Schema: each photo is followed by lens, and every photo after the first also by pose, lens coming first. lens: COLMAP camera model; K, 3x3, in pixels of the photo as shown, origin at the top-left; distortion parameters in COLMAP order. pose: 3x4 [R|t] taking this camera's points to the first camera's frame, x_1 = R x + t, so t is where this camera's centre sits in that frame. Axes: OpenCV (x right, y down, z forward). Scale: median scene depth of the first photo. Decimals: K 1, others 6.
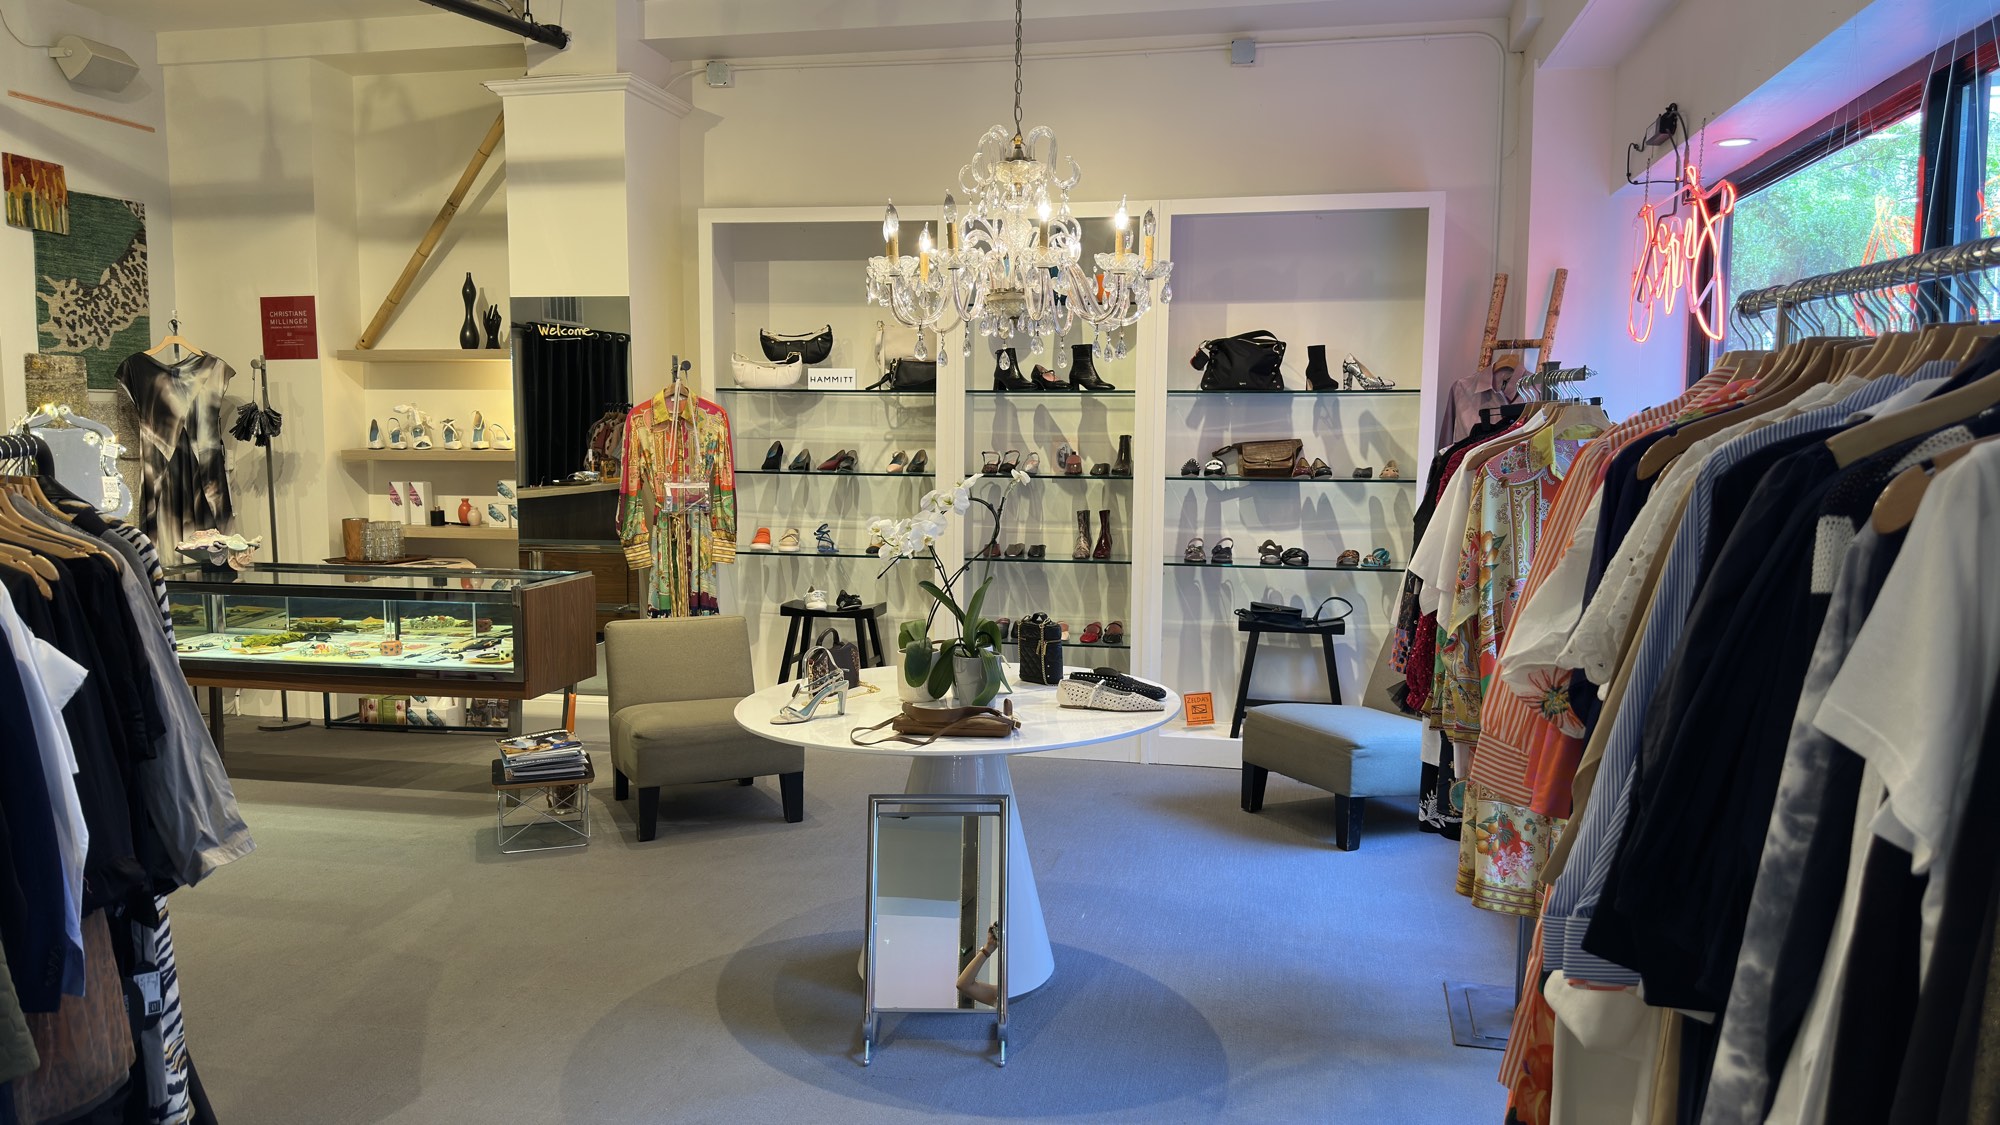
lens RADIAL K [[1422.2, 0, 999.4], [0, 1422.2, 566.3], [0, 0, 1]] dist [0.004793, -0.009557]
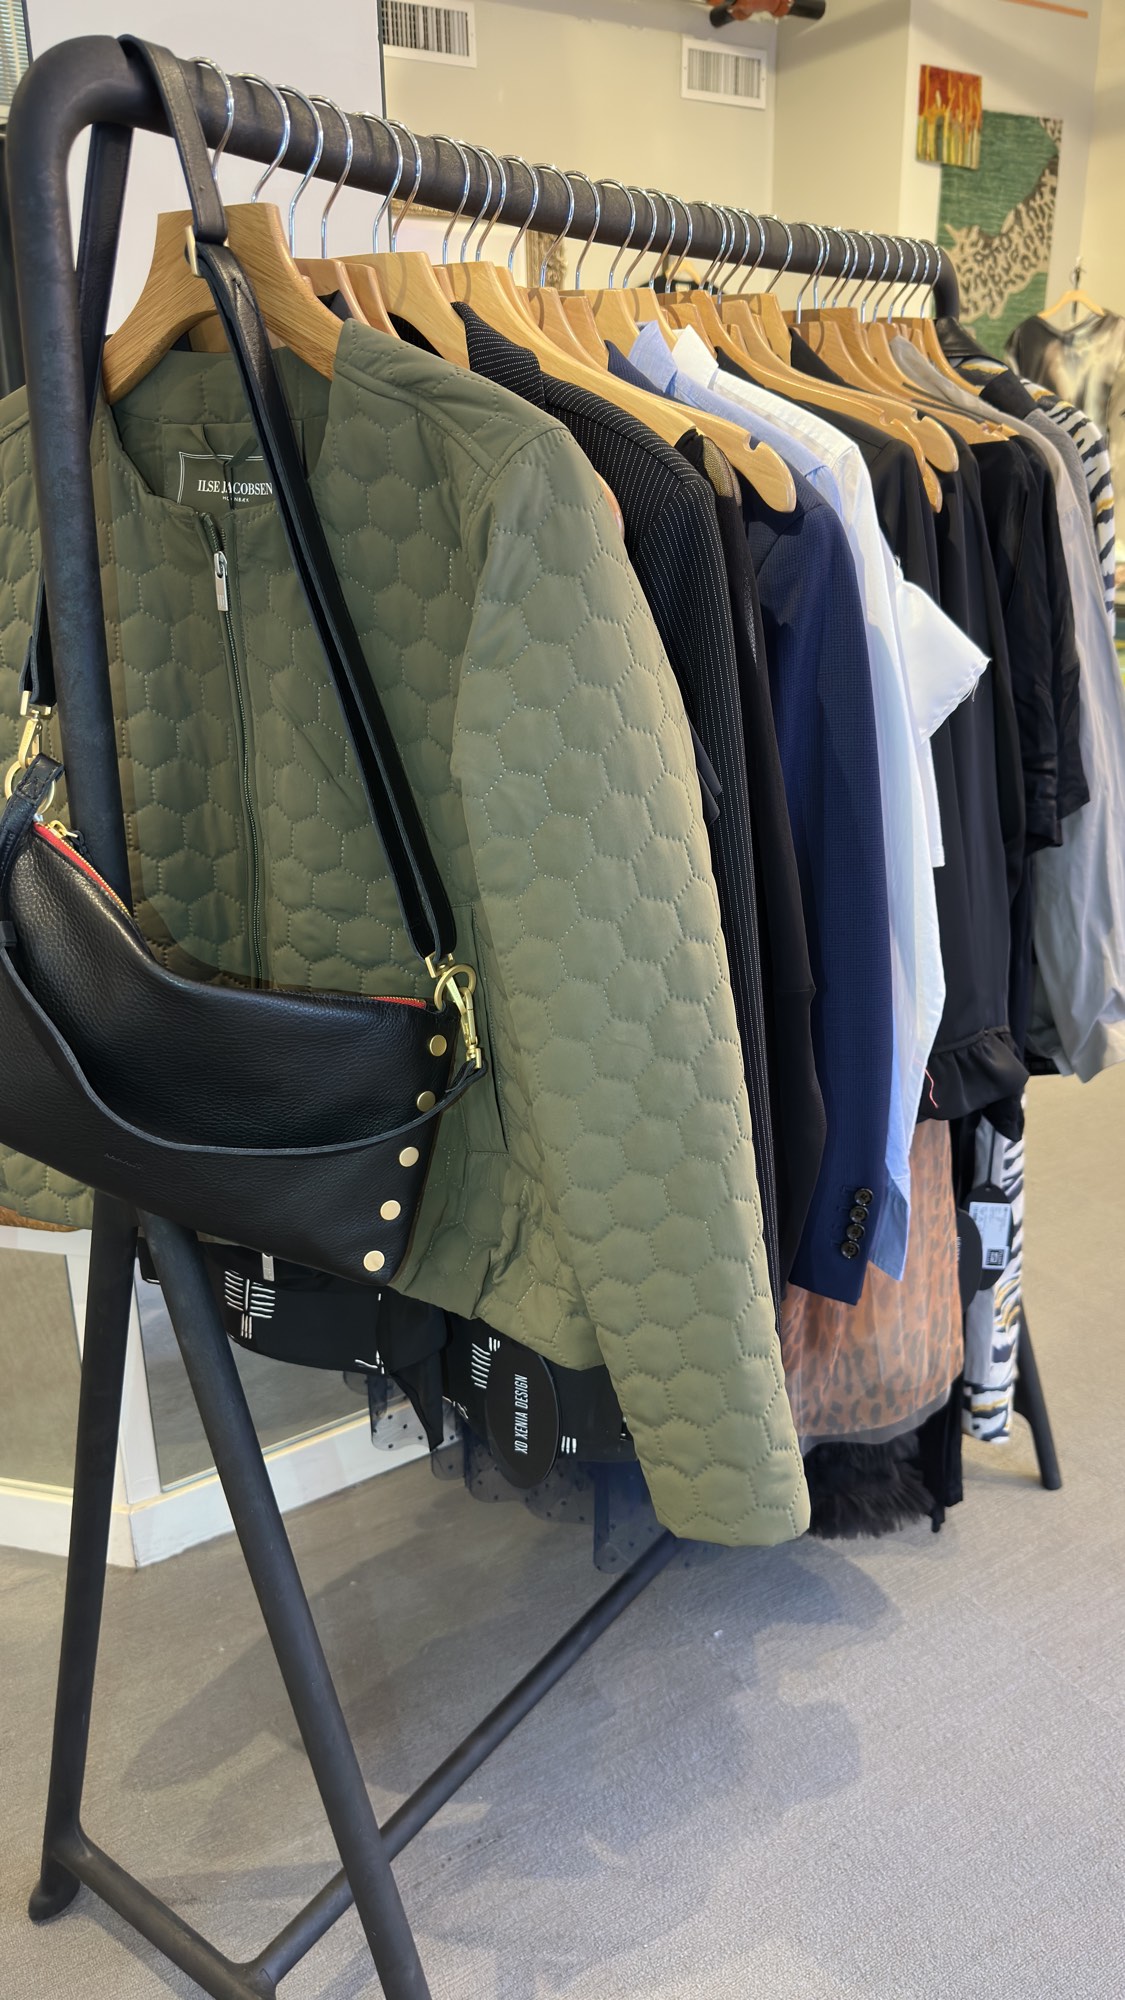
lens RADIAL K [[1422.2, 0, 561.8], [0, 1422.2, 1000.6], [0, 0, 1]] dist [0.004793, -0.009557]
pose [[0.683839, 0.235196, -0.690685, -0.130455], [-0.051937, 0.959911, 0.275453, 0.020225], [0.727782, -0.152494, 0.668640, 0.190987]]
